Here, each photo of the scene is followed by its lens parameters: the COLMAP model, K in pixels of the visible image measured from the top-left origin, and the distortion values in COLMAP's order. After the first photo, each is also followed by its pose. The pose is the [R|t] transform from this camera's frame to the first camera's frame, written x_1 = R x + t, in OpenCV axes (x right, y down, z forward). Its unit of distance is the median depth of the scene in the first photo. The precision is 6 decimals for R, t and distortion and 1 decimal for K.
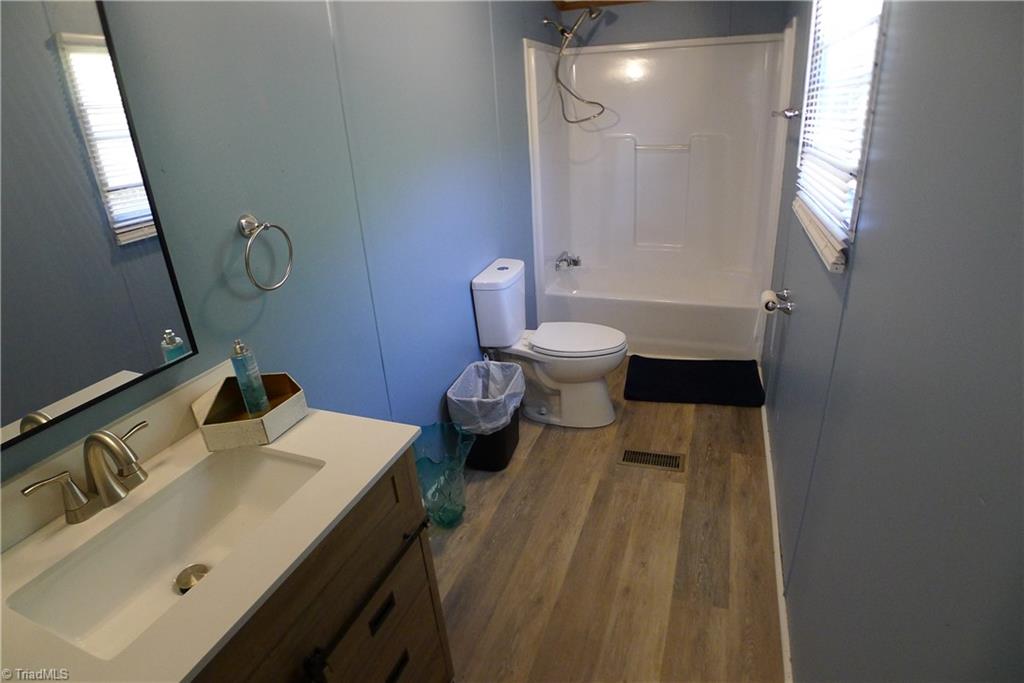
lens RADIAL K [[536.0, 0, 510.6], [0, 536.0, 336.7], [0, 0, 1]] dist [-0.114163, 0.035509]
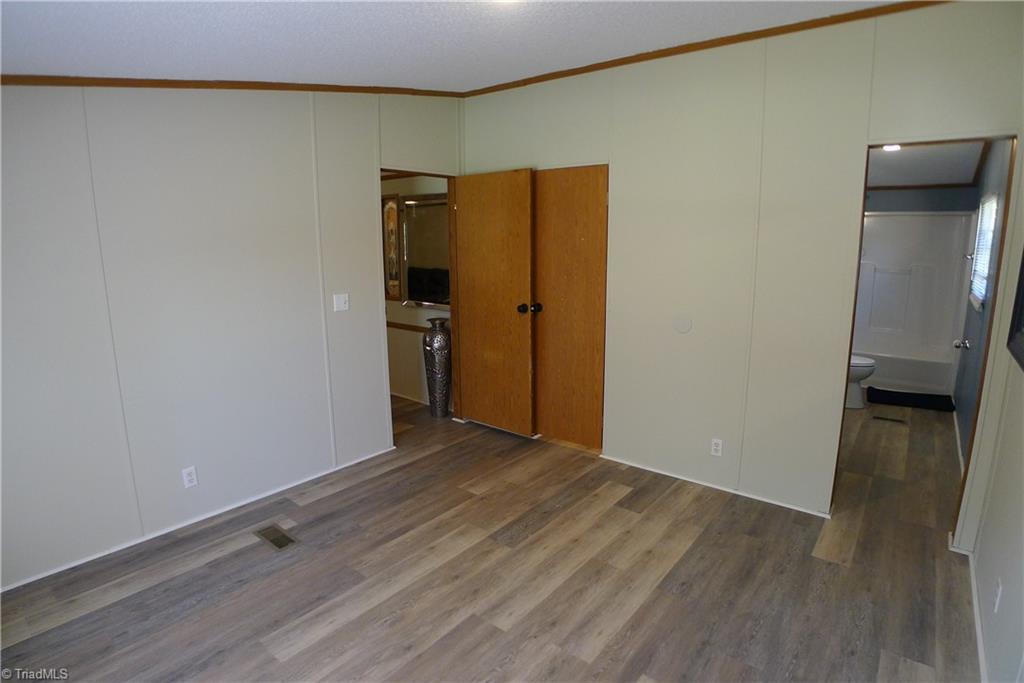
lens RADIAL K [[536.0, 0, 510.6], [0, 536.0, 336.7], [0, 0, 1]] dist [-0.114163, 0.035509]
pose [[0.947081, 0.109418, -0.301772, -0.529611], [-0.167399, 0.970507, -0.173475, 0.493083], [0.273890, 0.214811, 0.937465, -1.214509]]
